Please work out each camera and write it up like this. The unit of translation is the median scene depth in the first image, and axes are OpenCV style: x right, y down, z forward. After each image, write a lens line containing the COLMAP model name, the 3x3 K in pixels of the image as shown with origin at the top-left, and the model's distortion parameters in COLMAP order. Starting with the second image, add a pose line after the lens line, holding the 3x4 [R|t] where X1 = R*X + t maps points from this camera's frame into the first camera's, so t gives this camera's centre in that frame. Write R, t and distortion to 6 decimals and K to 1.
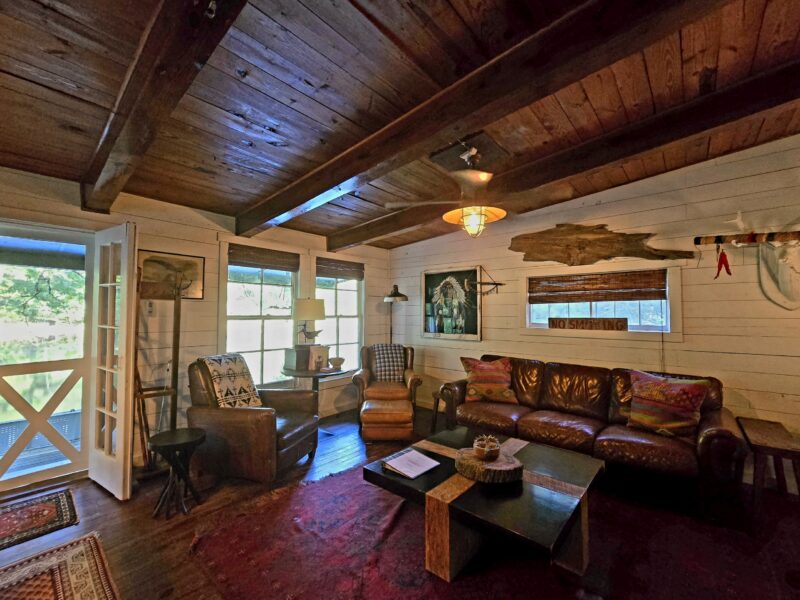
lens RADIAL K [[335.1, 0, 377.2], [0, 335.1, 304.0], [0, 0, 1]] dist [-0.004360, -0.000204]
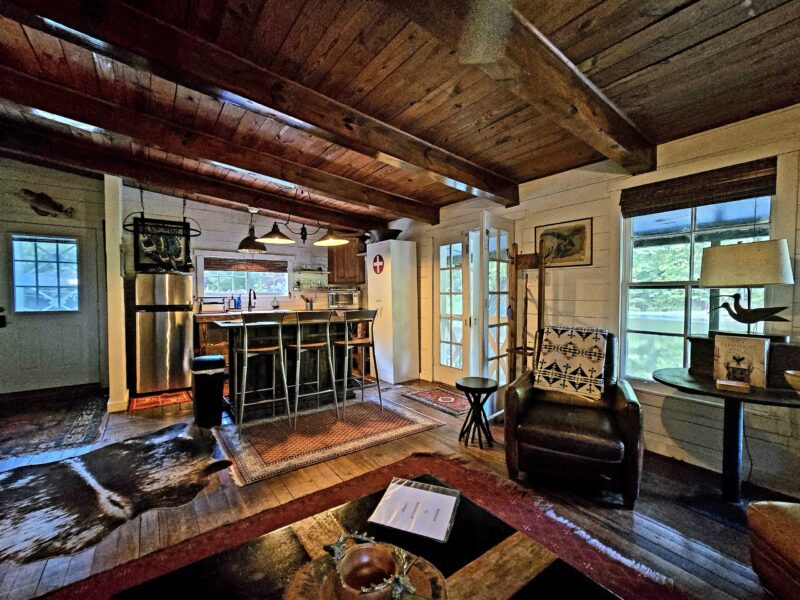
lens RADIAL K [[335.1, 0, 423.7], [0, 335.1, 303.1], [0, 0, 1]] dist [-0.004360, -0.000204]
pose [[-0.130663, 0.016281, -0.991293, 0.435282], [0.030108, 0.999469, 0.012447, 0.064165], [0.990970, -0.028220, -0.131084, 0.693761]]
